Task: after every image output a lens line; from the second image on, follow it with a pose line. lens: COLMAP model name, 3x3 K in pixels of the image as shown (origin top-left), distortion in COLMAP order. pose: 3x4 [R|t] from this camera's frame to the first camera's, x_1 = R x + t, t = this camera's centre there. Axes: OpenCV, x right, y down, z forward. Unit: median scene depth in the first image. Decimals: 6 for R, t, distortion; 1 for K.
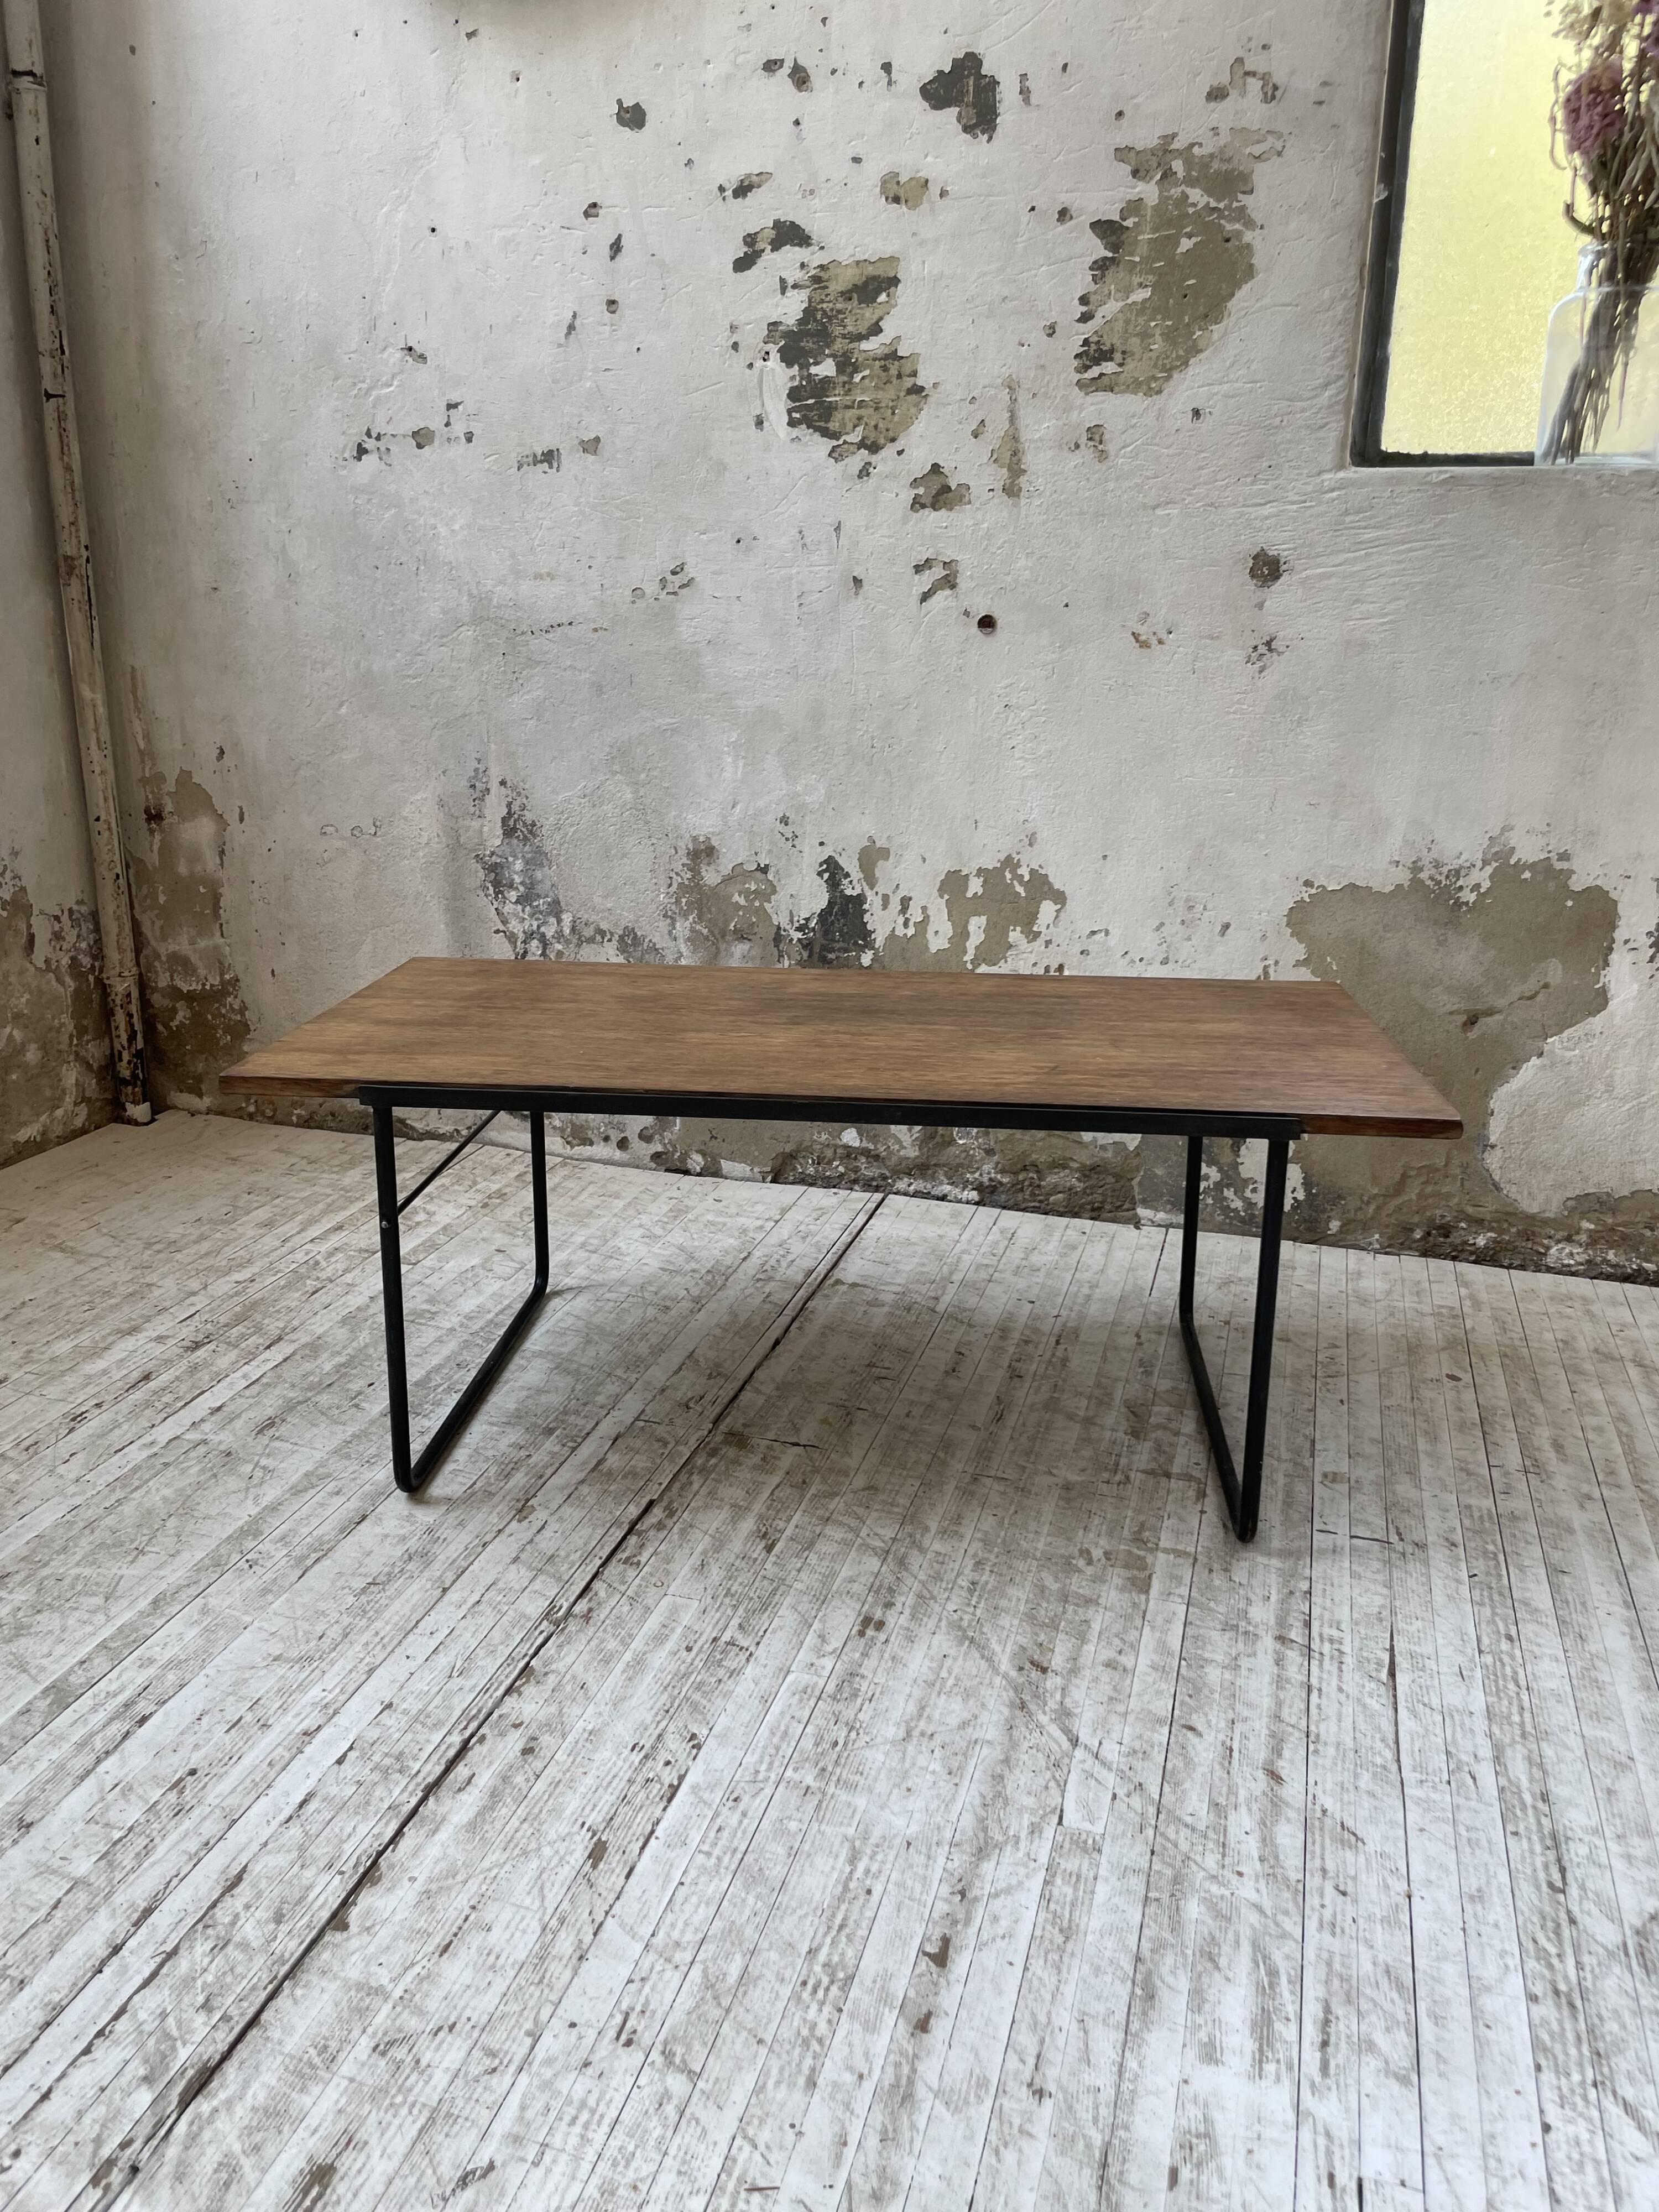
lens RADIAL K [[1684.9, 0, 811.0], [0, 1684.9, 1120.8], [0, 0, 1]] dist [0.087270, -0.126676]
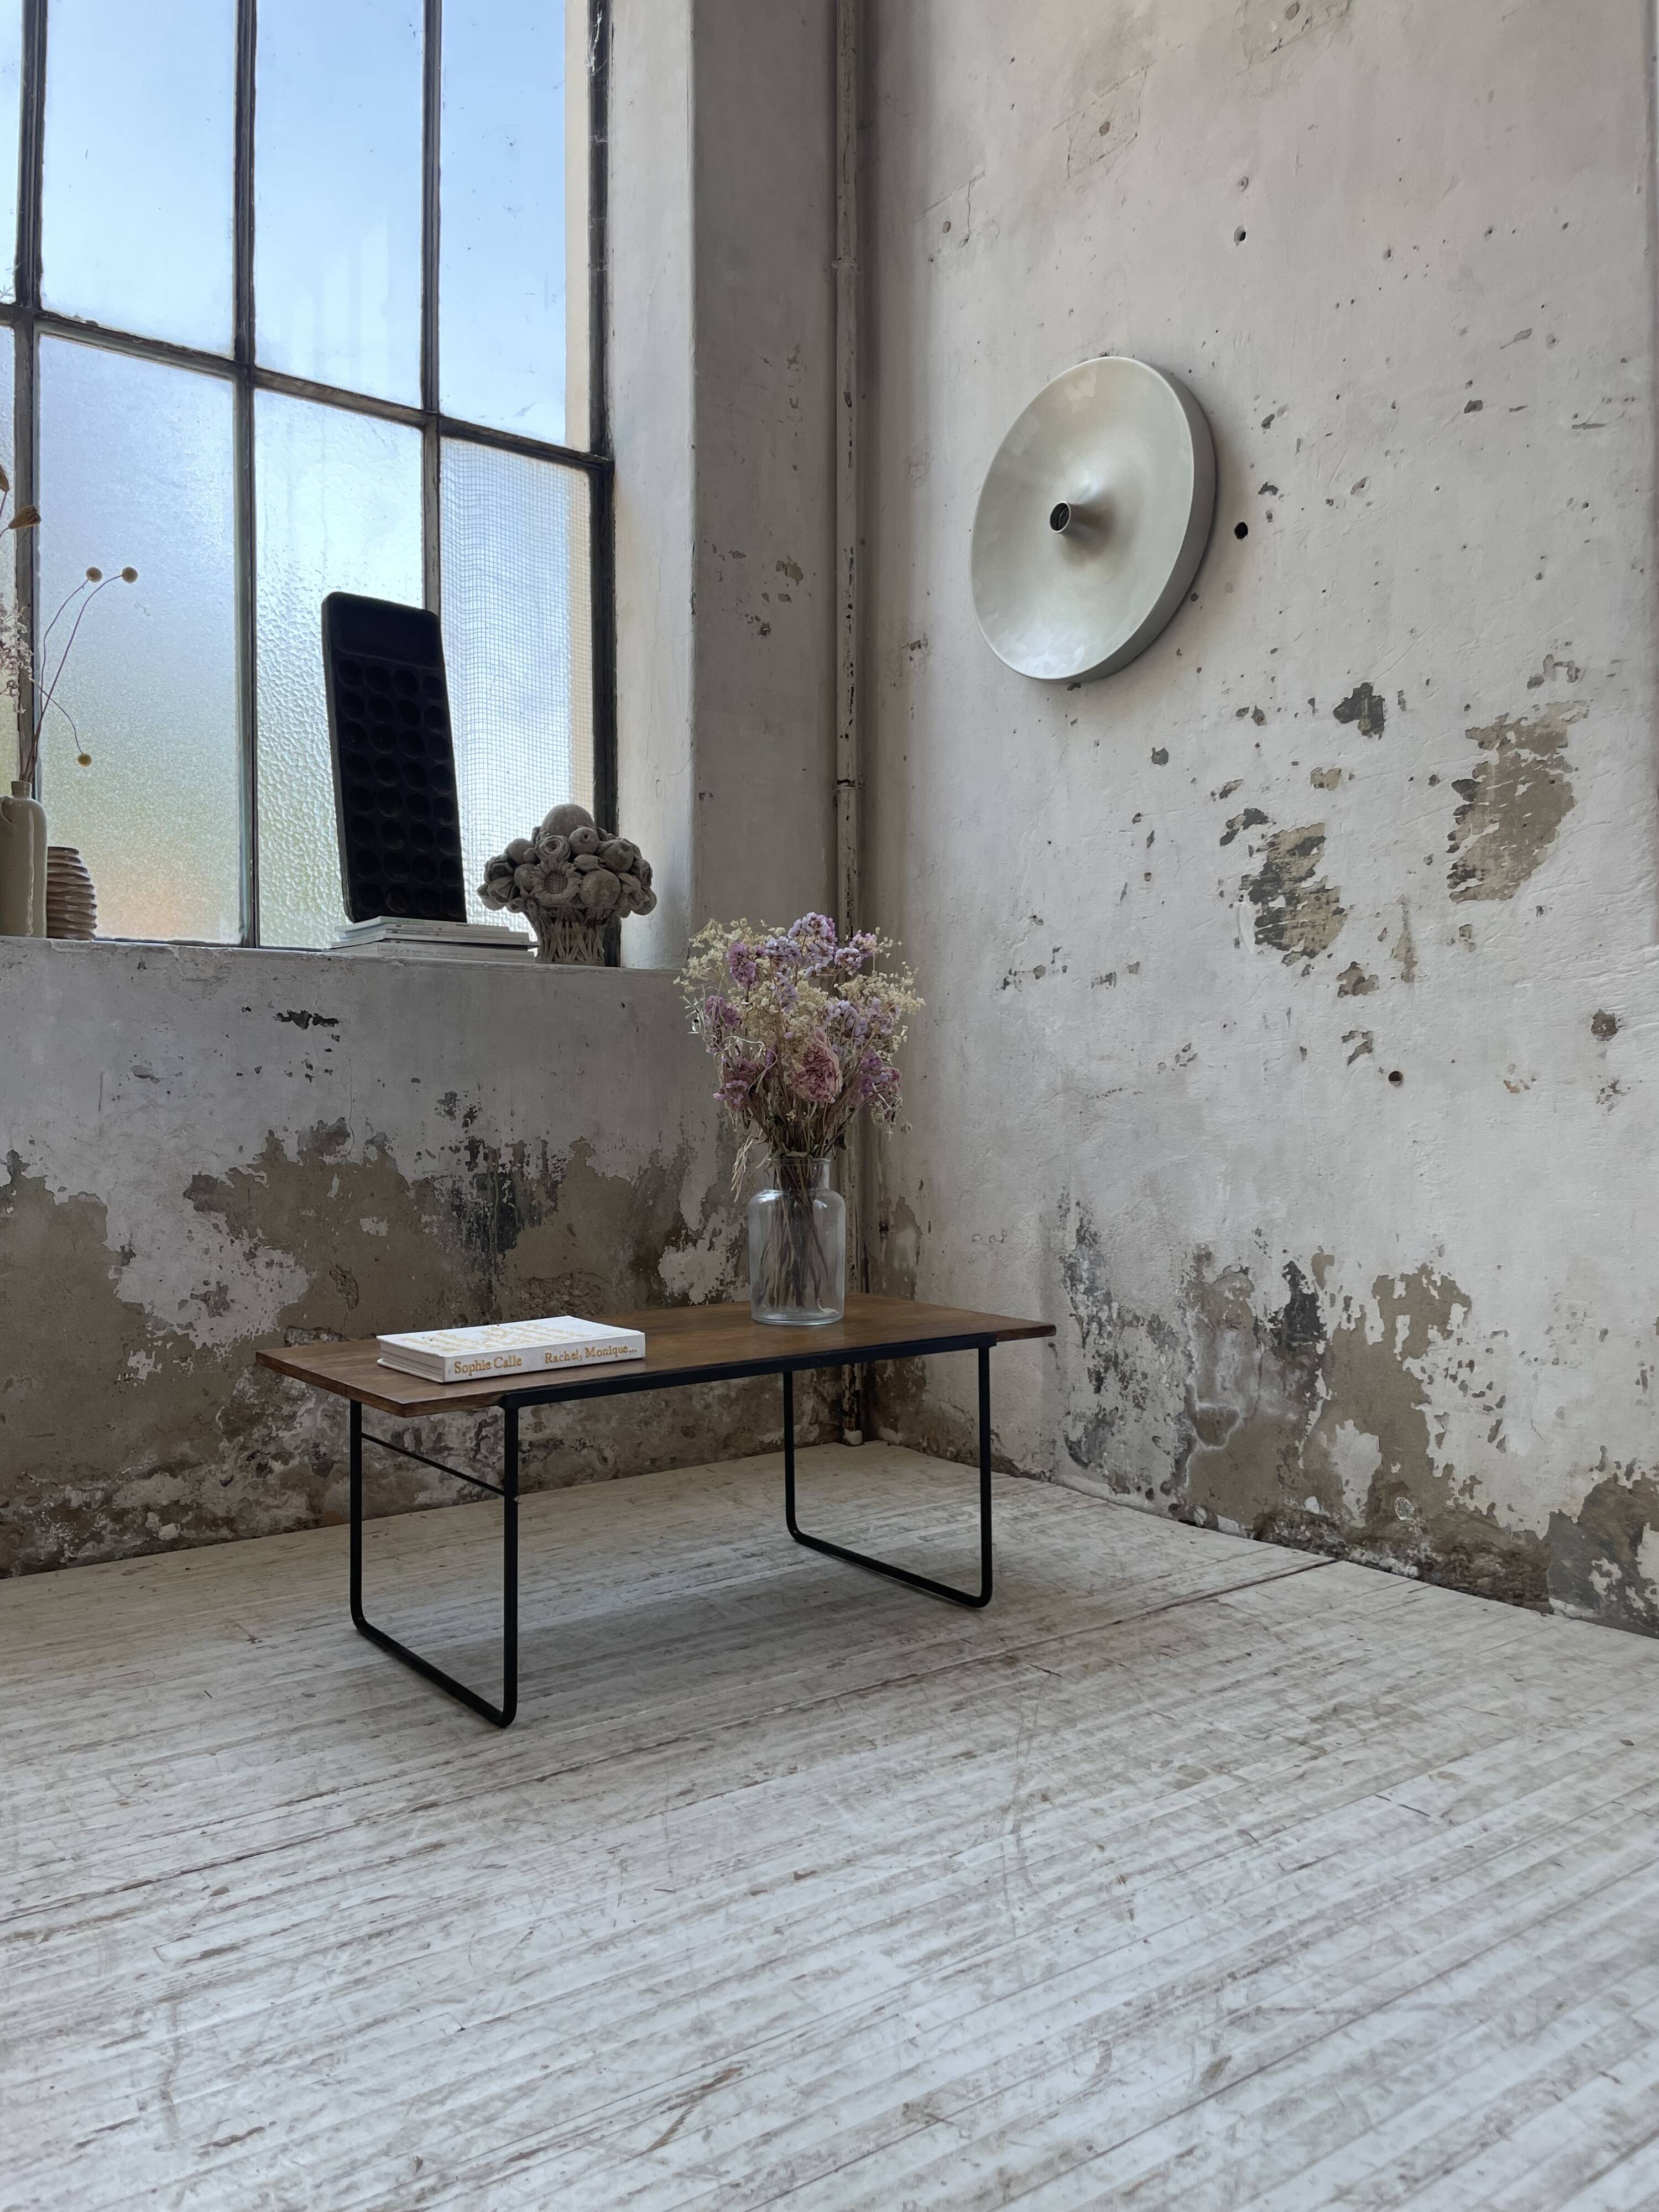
lens RADIAL K [[1684.9, 0, 811.3], [0, 1684.9, 1093.4], [0, 0, 1]] dist [0.087270, -0.126676]
pose [[0.802198, -0.027436, -0.596427, 0.515822], [-0.153374, 0.955952, -0.250263, 0.097194], [0.577023, 0.292237, 0.762655, -0.195960]]
